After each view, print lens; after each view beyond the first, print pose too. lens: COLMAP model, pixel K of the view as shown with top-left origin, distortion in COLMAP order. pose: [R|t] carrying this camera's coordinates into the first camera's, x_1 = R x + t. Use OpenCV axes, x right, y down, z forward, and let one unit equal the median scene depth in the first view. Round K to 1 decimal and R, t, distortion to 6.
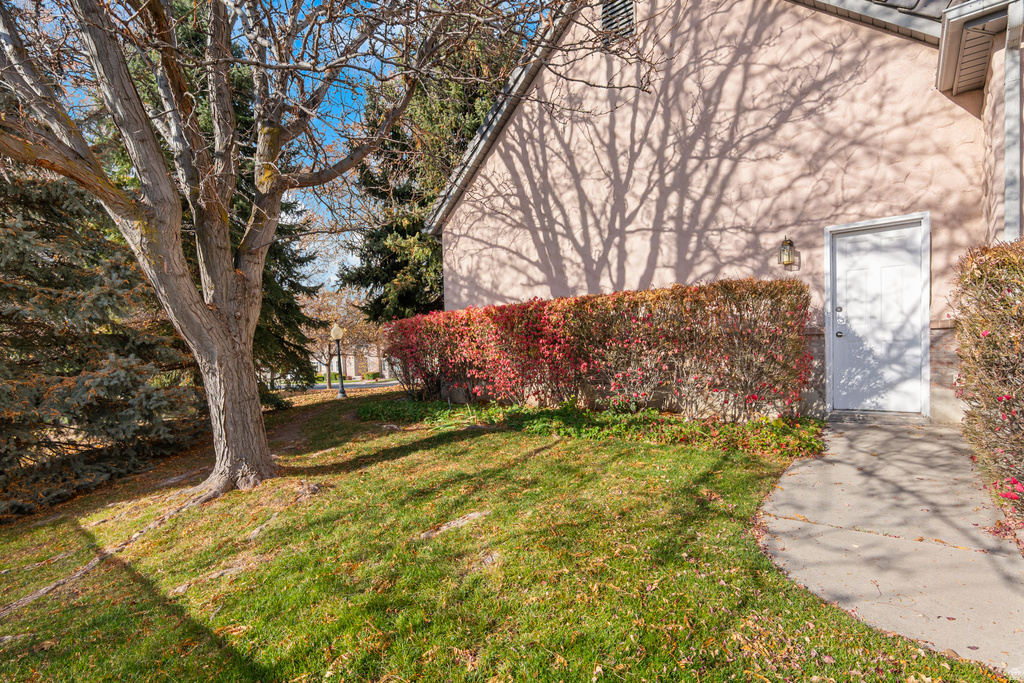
lens RADIAL K [[487.7, 0, 510.8], [0, 487.7, 365.0], [0, 0, 1]] dist [-0.017989, -0.000015]
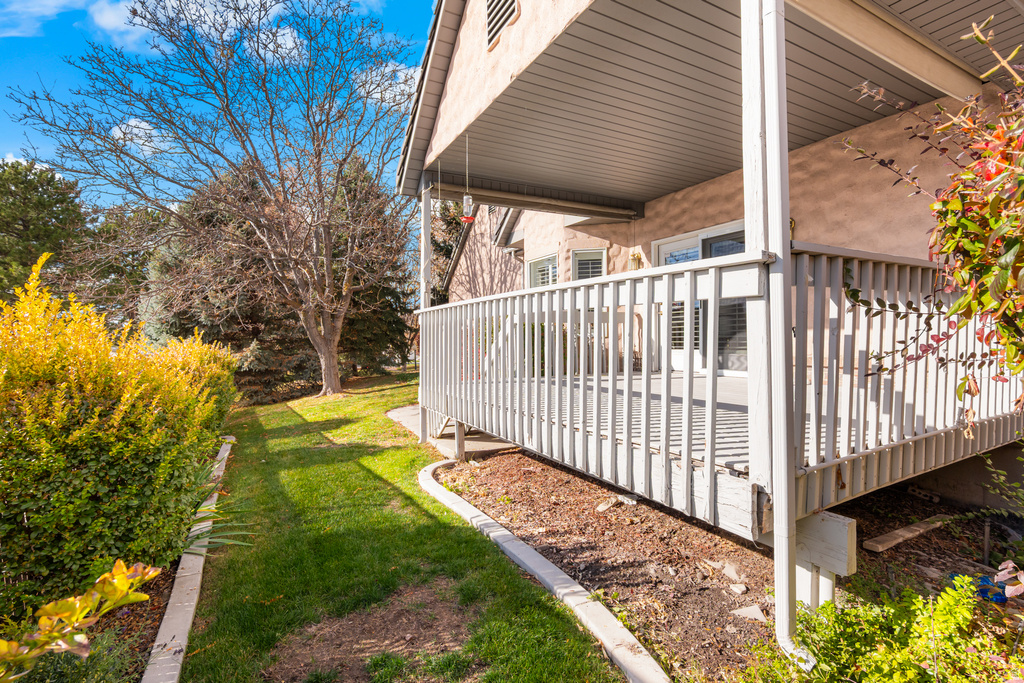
lens RADIAL K [[480.0, 0, 512.0], [0, 480.0, 341.5], [0, 0, 1]] dist [-0.015276, 0.000633]
pose [[0.931786, 0.028805, -0.361864, 1.158048], [-0.036788, 0.999208, -0.015187, -0.060317], [0.361140, 0.027463, 0.932107, -1.016945]]
